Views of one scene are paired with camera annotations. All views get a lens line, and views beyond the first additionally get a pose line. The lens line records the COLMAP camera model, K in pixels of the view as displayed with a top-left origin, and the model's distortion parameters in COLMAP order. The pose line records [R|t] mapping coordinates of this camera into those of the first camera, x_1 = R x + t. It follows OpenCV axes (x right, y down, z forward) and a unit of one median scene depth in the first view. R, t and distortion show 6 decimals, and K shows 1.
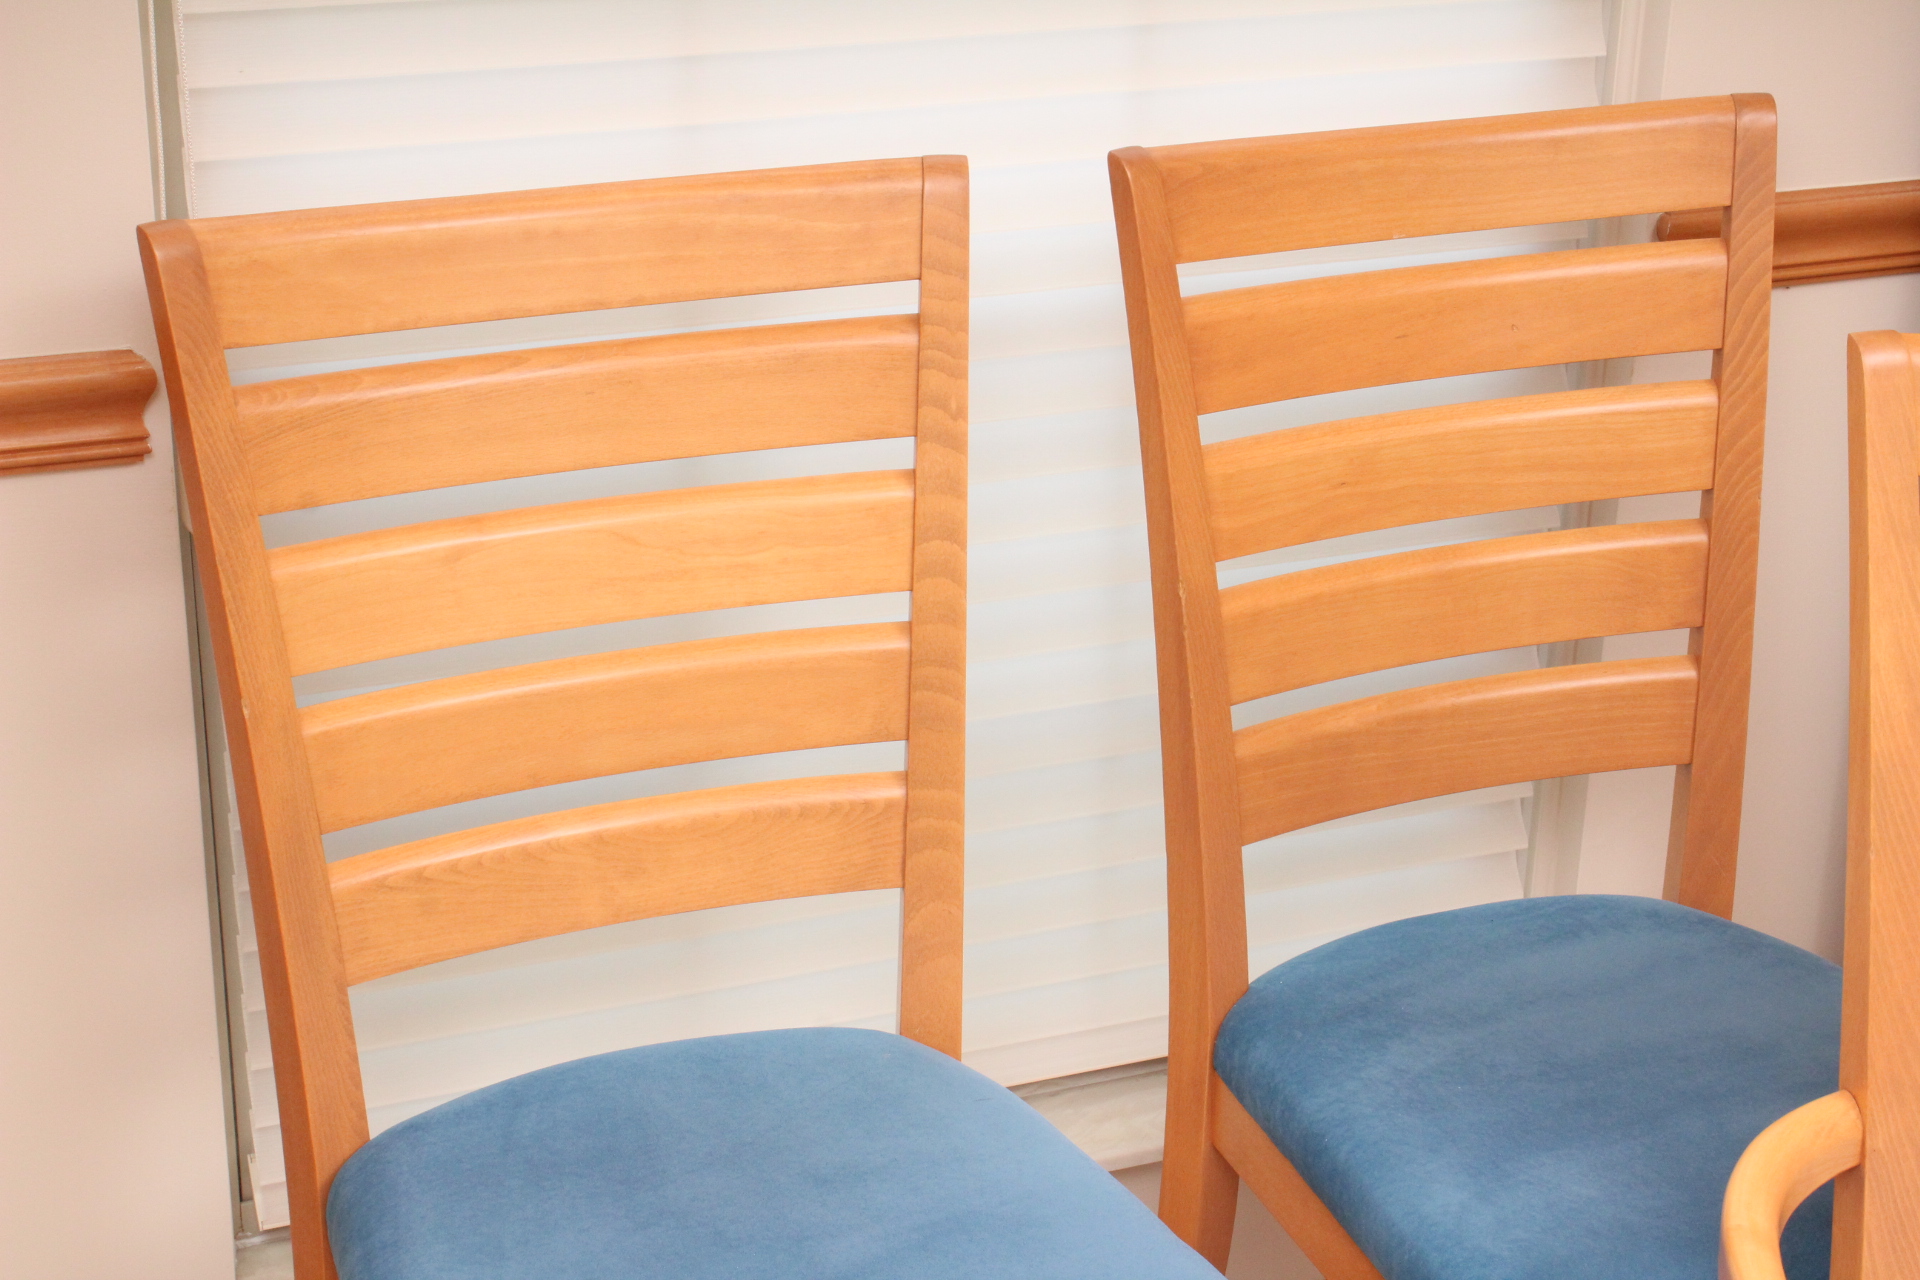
lens RADIAL K [[3297.7, 0, 937.1], [0, 3297.7, 635.9], [0, 0, 1]] dist [0.010300, 0.000000]
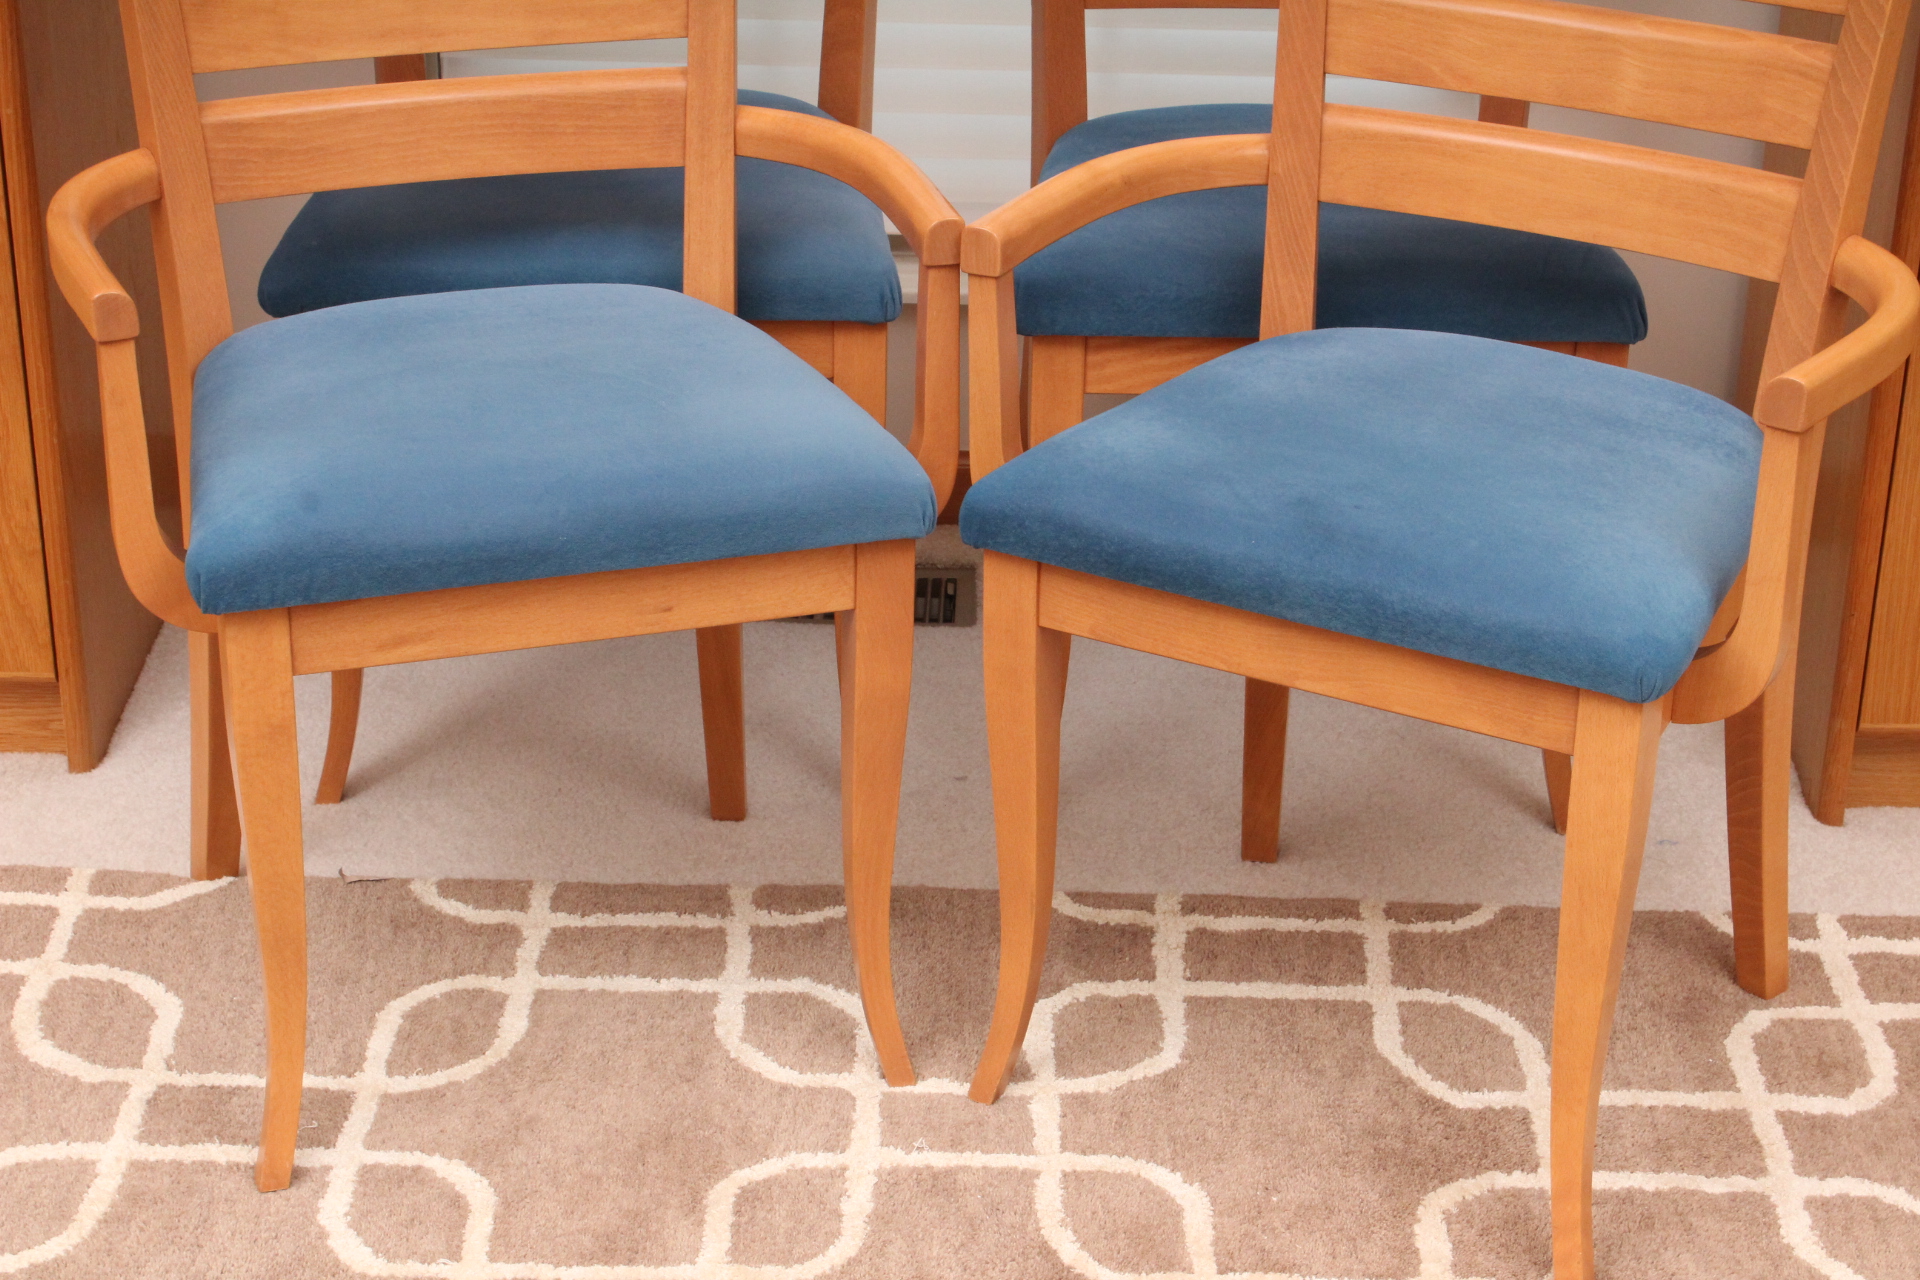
lens RADIAL K [[3695.9, 0, 963.2], [0, 3695.9, 631.2], [0, 0, 1]] dist [0.017764, 0.000000]
pose [[0.915101, 0.171626, -0.364876, 0.665393], [-0.154218, 0.985066, 0.076568, 0.214496], [0.372568, -0.013797, 0.927902, -0.434128]]
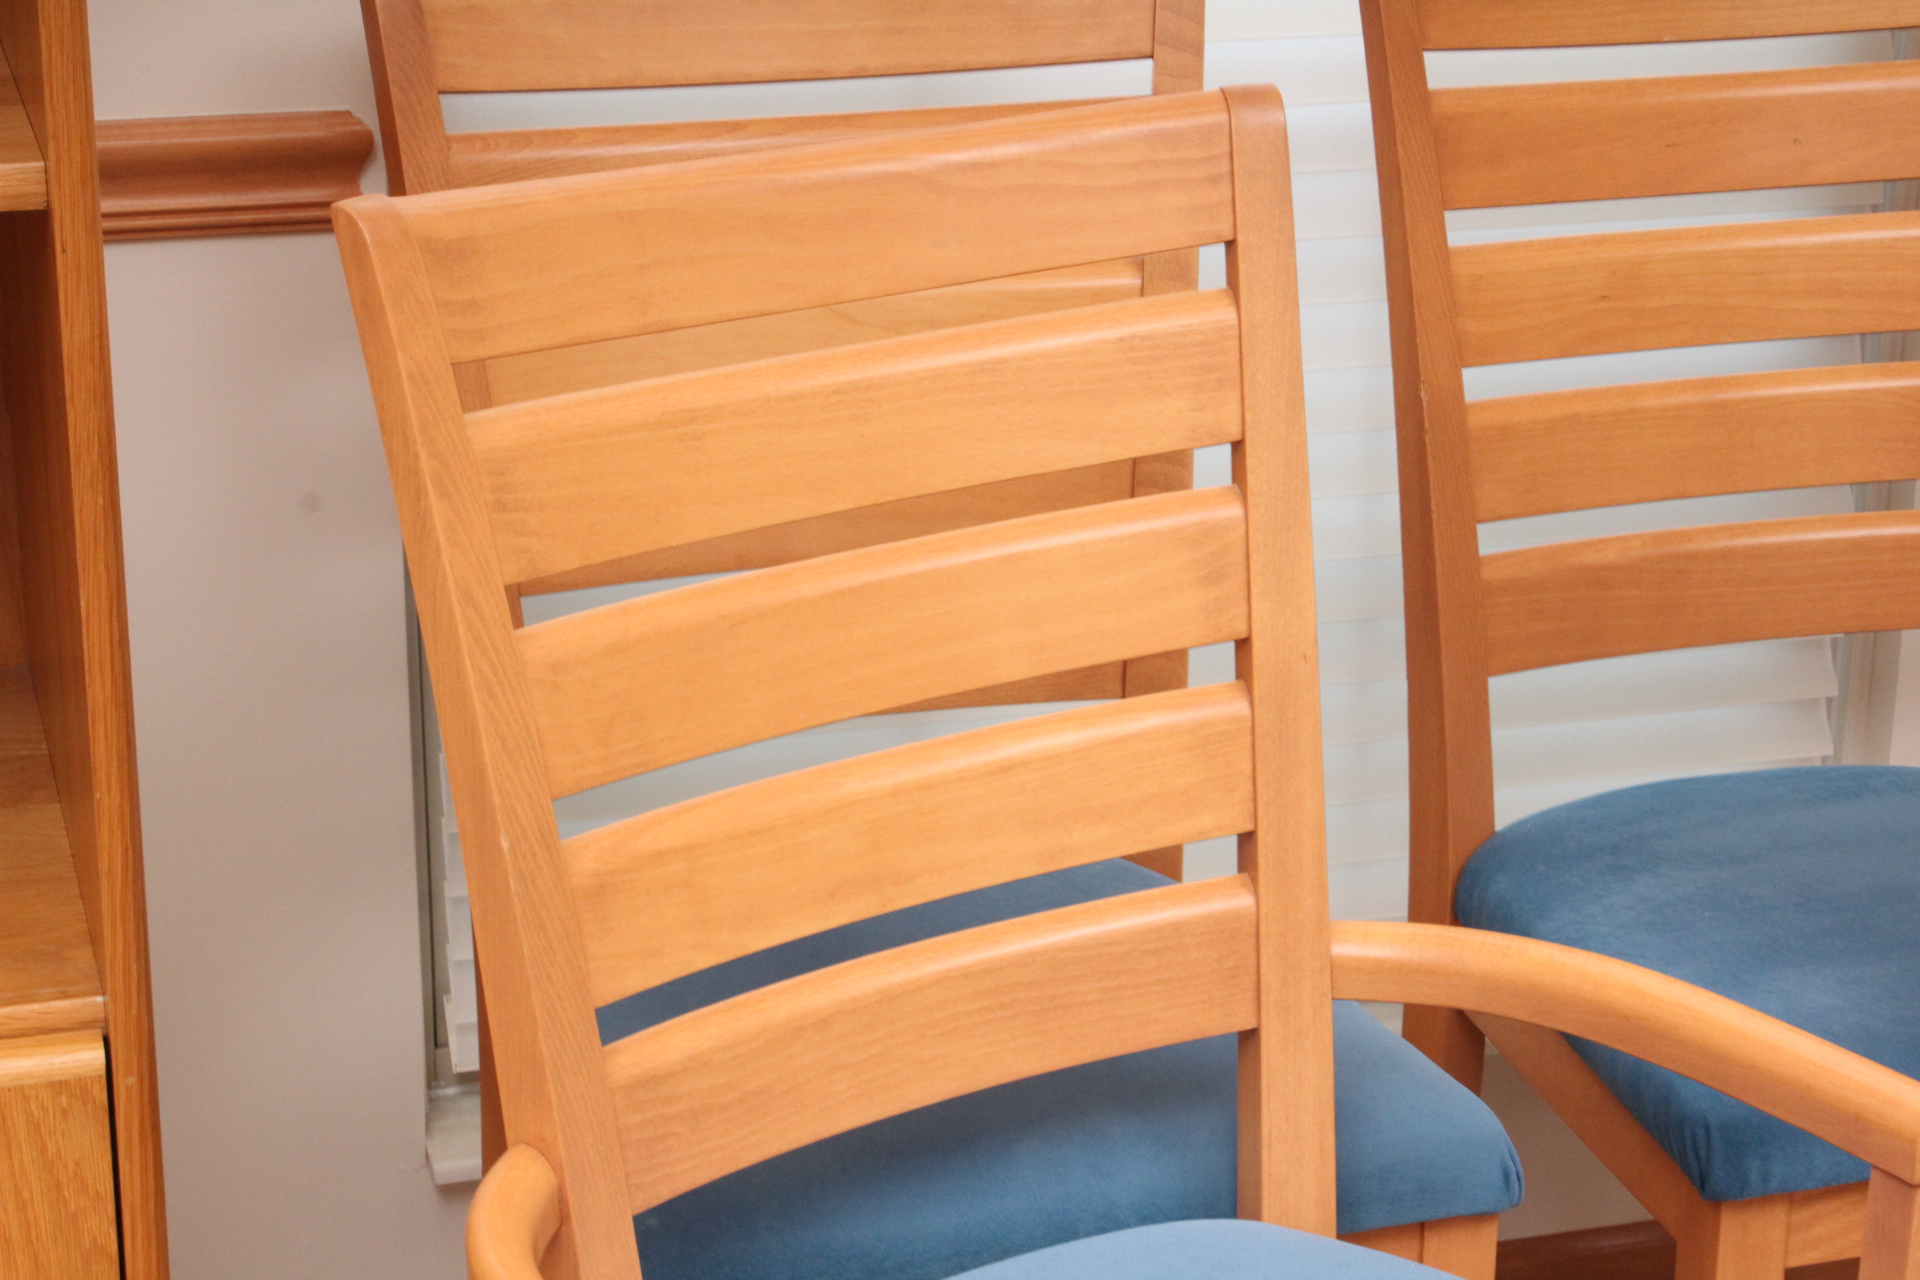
lens RADIAL K [[3887.1, 0, 943.5], [0, 3887.1, 630.1], [0, 0, 1]] dist [0.054533, 0.000000]
pose [[0.994586, 0.022049, -0.101549, 0.052451], [-0.028825, 0.997420, -0.065746, 0.133647], [0.099837, 0.068318, 0.992656, -0.125406]]
